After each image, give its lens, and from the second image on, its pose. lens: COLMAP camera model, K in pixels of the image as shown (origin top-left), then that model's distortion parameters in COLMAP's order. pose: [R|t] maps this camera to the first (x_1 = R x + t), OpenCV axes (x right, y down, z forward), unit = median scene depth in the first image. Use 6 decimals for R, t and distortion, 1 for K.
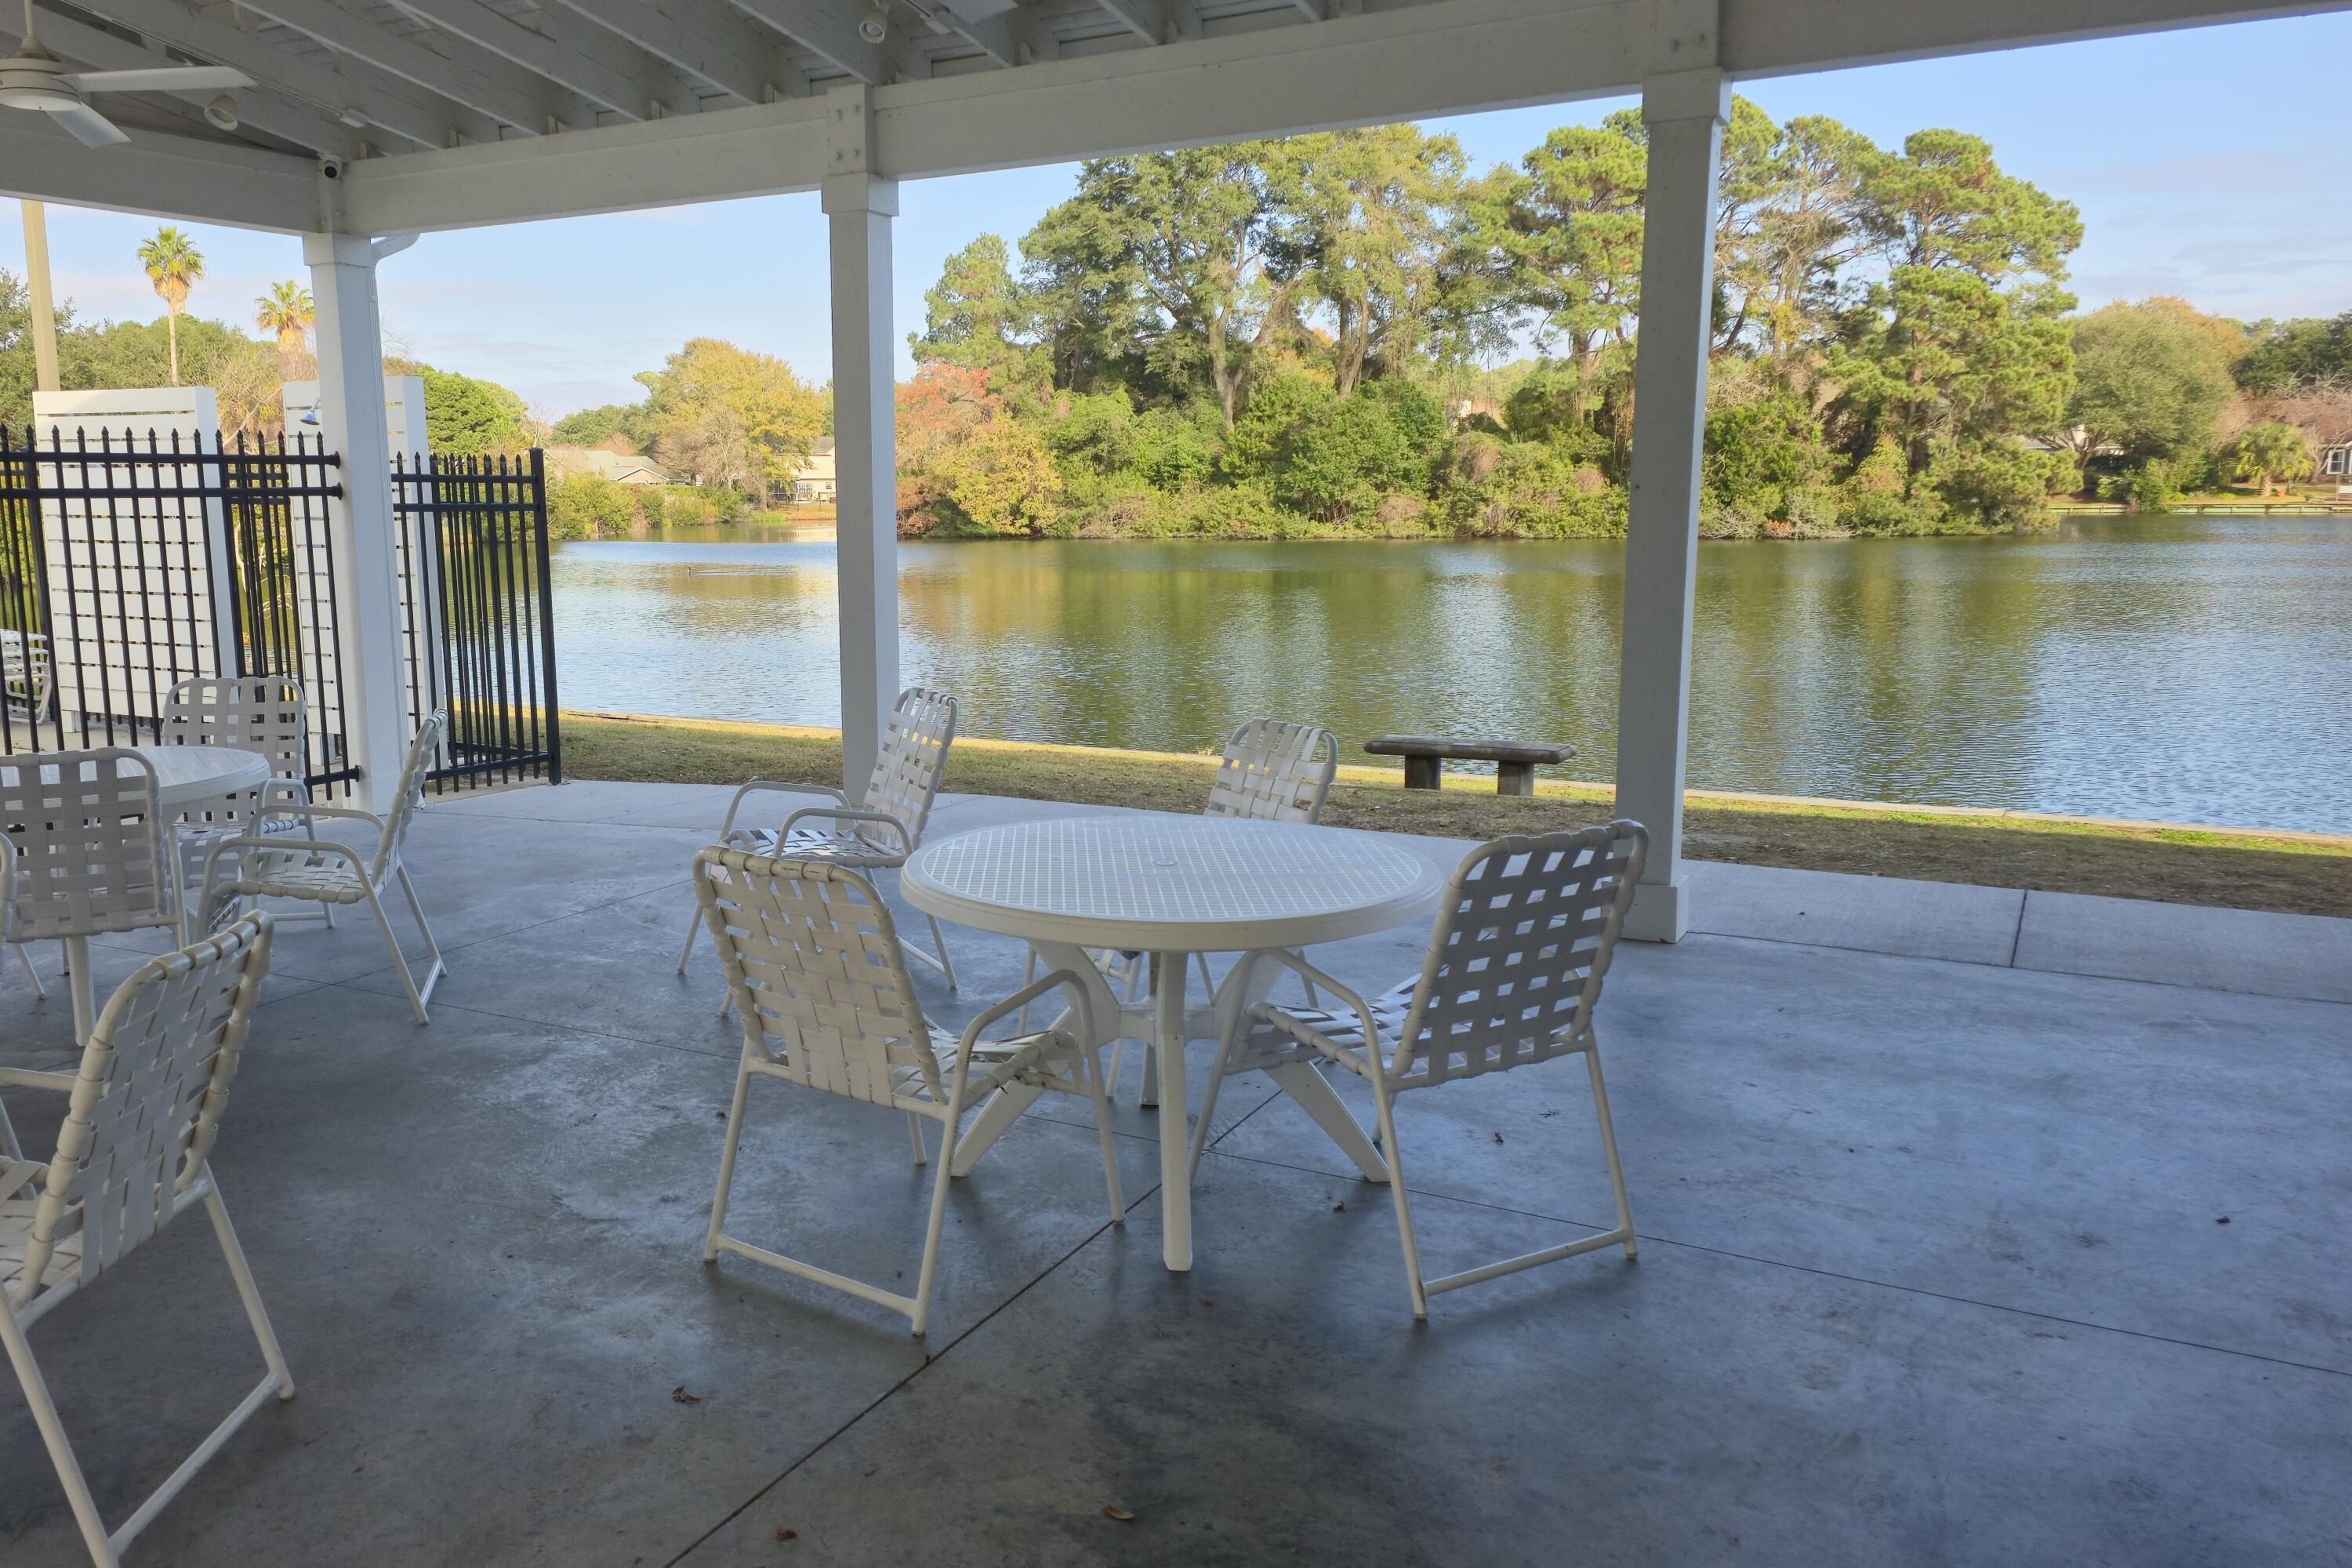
lens RADIAL K [[1844.9, 0, 1176.0], [0, 1844.9, 784.0], [0, 0, 1]] dist [-0.001735, -0.000309]
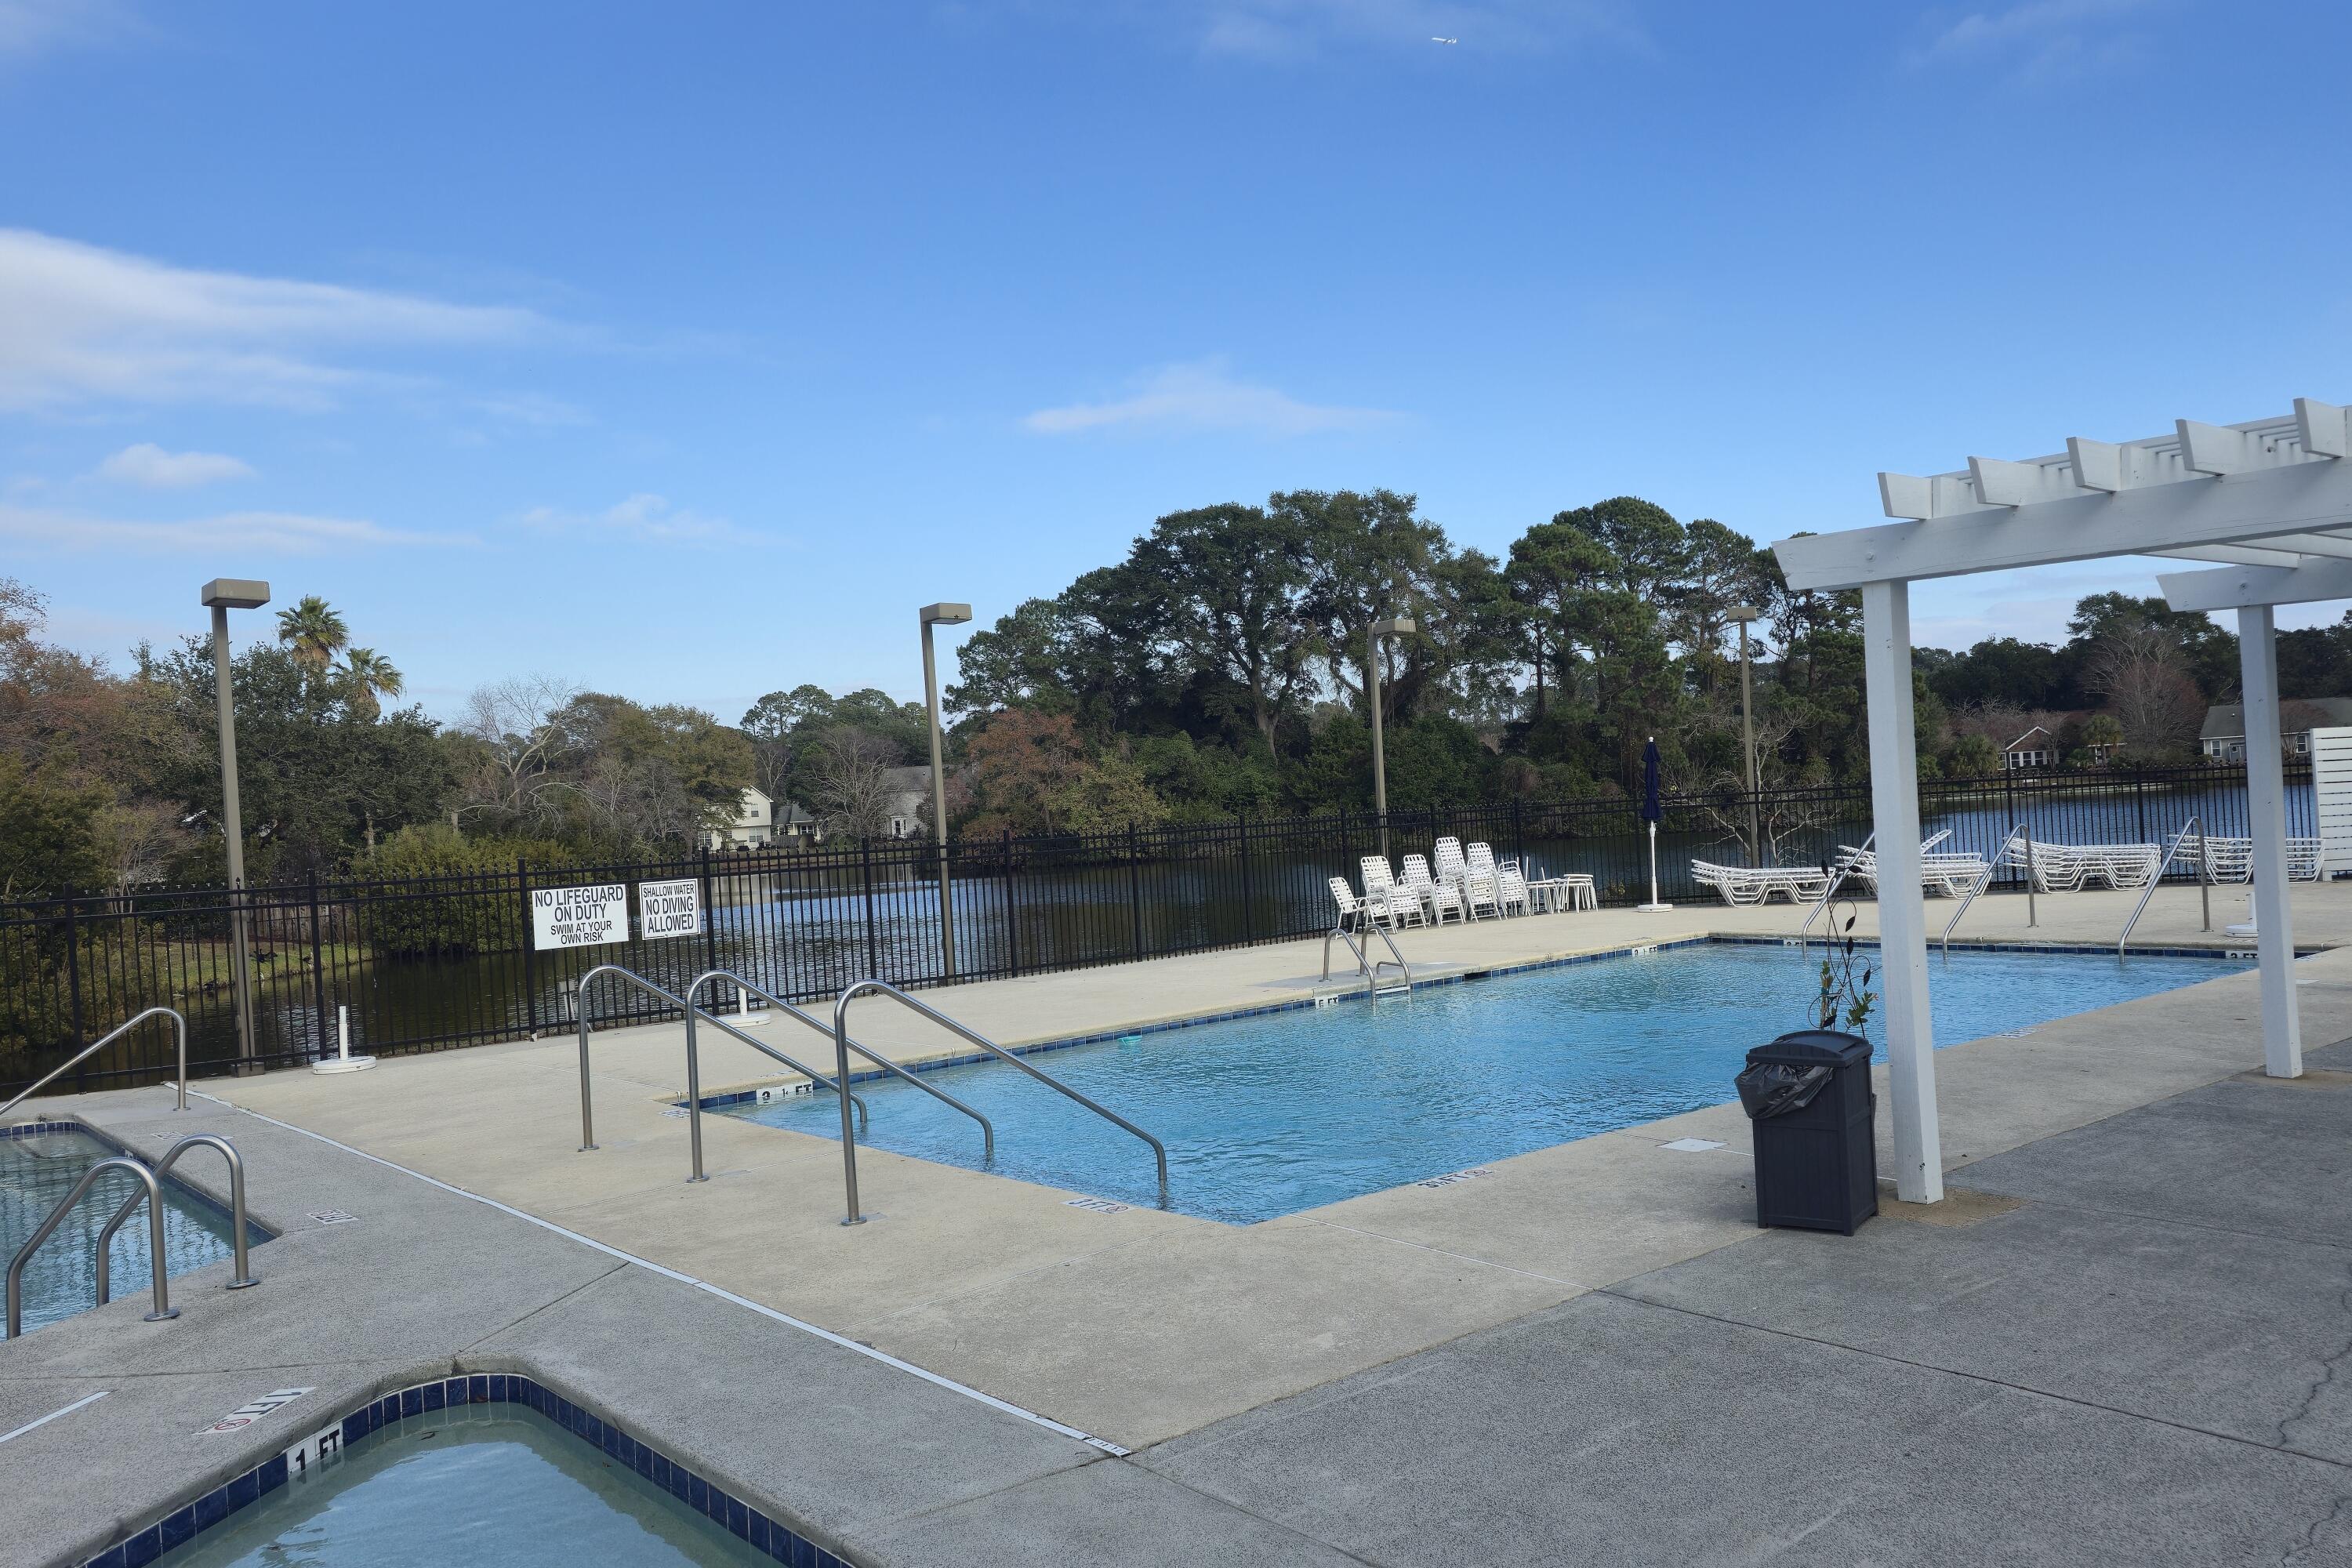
lens RADIAL K [[1844.9, 0, 1176.0], [0, 1844.9, 784.0], [0, 0, 1]] dist [-0.001735, -0.000309]
pose [[0.892979, -0.032871, 0.448897, -0.557973], [0.116416, 0.980260, -0.159804, -0.000053], [-0.434783, 0.194961, 0.879178, 0.007339]]
